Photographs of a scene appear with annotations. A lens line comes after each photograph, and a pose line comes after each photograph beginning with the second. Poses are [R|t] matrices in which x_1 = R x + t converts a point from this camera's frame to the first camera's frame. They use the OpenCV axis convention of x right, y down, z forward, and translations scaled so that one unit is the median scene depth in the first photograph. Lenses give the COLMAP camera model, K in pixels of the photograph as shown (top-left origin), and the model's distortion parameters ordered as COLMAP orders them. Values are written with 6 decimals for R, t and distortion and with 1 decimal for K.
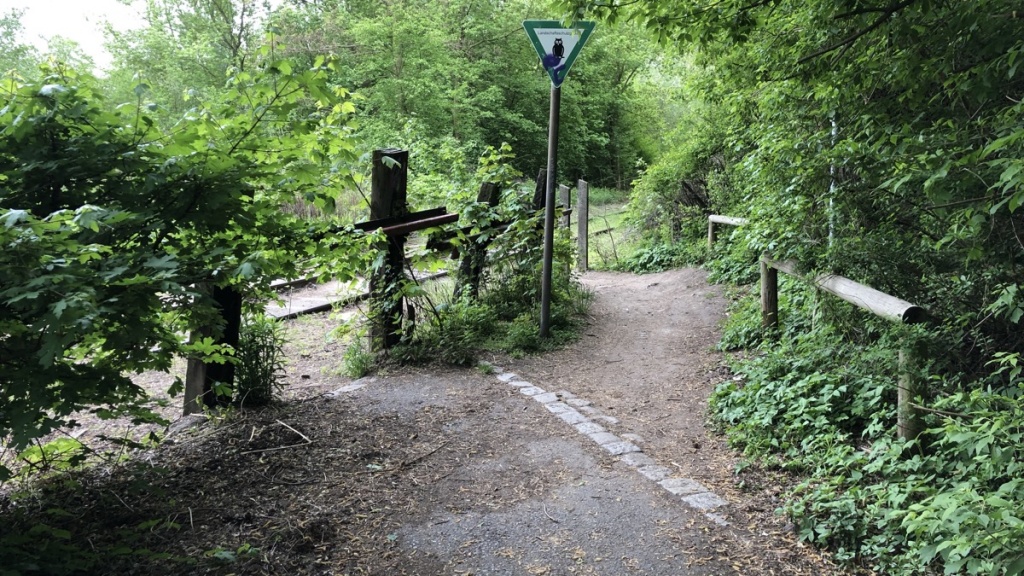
lens RADIAL K [[905.0, 0, 512.5], [0, 905.0, 251.0], [0, 0, 1]] dist [0.083152, -0.006032]
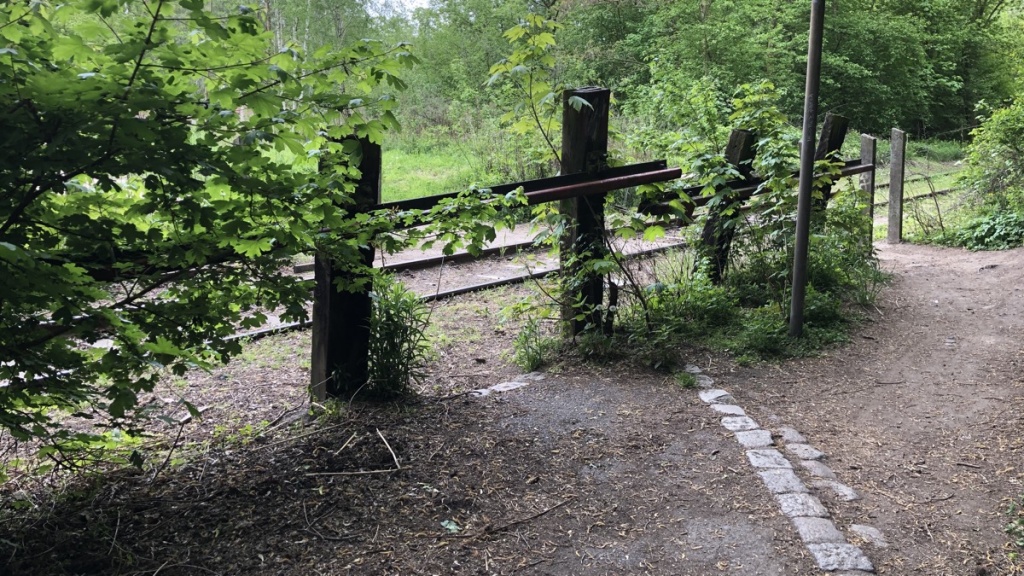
lens RADIAL K [[844.6, 0, 511.7], [0, 844.6, 191.5], [0, 0, 1]] dist [0.006594, 0.003462]
pose [[0.916408, 0.022782, -0.399596, 0.087500], [-0.027994, 0.999582, -0.007212, -0.010881], [0.399265, 0.017795, 0.916663, 0.244152]]
